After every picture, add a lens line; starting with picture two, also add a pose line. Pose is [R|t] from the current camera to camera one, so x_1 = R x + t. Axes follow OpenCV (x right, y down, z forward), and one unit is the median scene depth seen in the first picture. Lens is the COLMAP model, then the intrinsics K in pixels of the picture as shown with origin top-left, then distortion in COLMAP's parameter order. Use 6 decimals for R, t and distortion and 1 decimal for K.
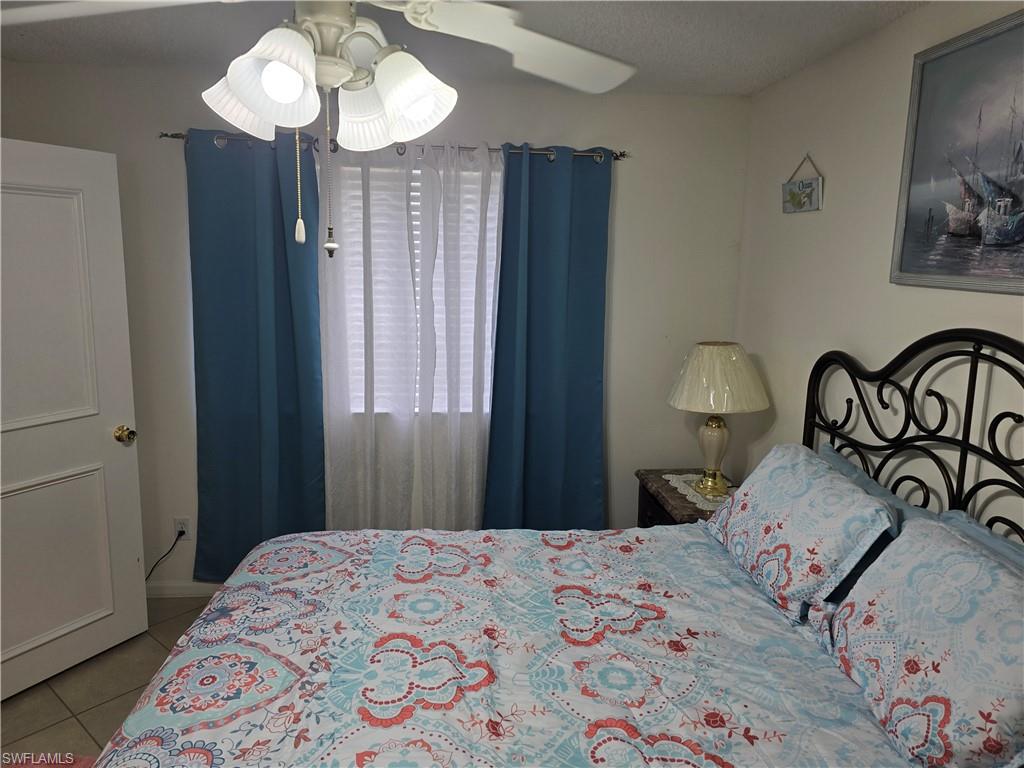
lens RADIAL K [[692.6, 0, 511.9], [0, 692.6, 369.1], [0, 0, 1]] dist [0.002378, 0.000716]
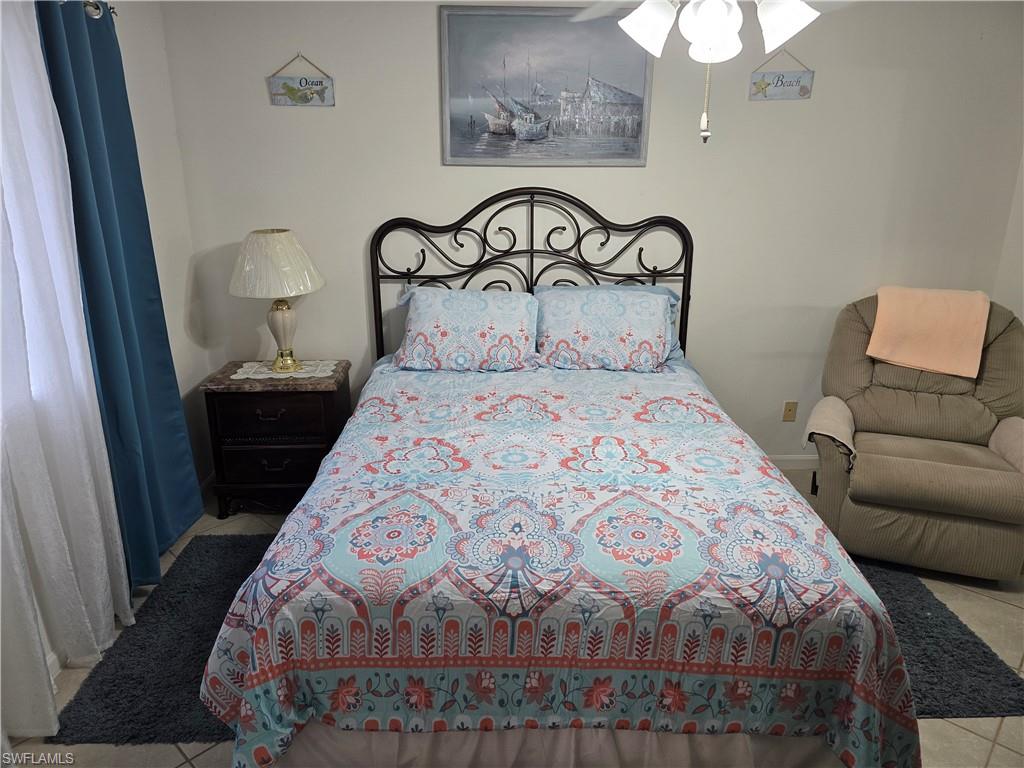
lens RADIAL K [[679.6, 0, 517.9], [0, 679.6, 384.8], [0, 0, 1]] dist [0.055881, -0.069444]
pose [[0.057171, -0.334645, 0.940608, -1.182119], [0.161562, 0.932832, 0.322059, -0.150427], [-0.985205, 0.133554, 0.107397, 0.852723]]
